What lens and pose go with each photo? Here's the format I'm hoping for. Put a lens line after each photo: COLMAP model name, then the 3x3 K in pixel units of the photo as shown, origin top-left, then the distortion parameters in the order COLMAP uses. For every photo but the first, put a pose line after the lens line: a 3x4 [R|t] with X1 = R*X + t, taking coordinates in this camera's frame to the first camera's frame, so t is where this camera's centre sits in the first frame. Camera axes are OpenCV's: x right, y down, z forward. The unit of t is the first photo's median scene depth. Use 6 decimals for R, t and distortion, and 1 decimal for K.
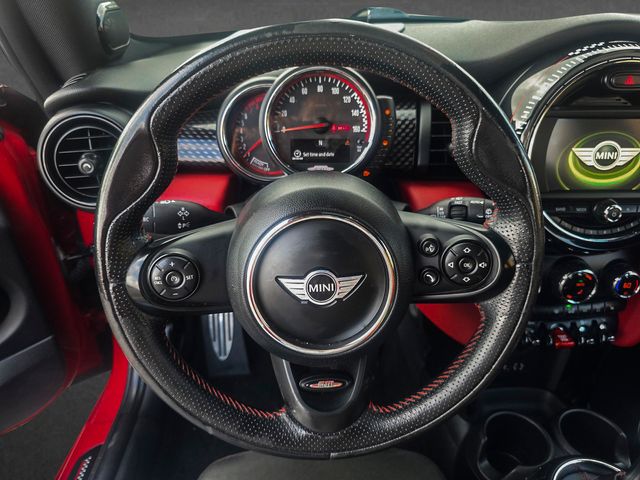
lens RADIAL K [[421.1, 0, 320.8], [0, 421.1, 244.4], [0, 0, 1]] dist [0.010478, -0.008047]
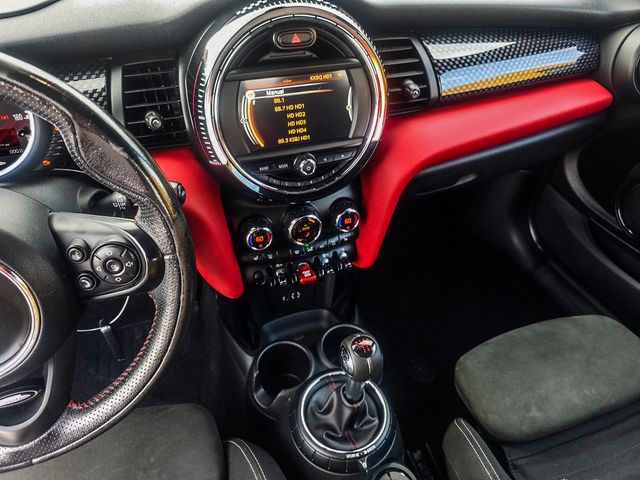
lens RADIAL K [[421.1, 0, 322.6], [0, 421.1, 221.3], [0, 0, 1]] dist [0.010478, -0.008047]
pose [[0.961037, -0.177247, 0.212112, 0.481091], [0.137075, 0.971947, 0.191128, -0.139740], [-0.240038, -0.154606, 0.958373, -0.055461]]
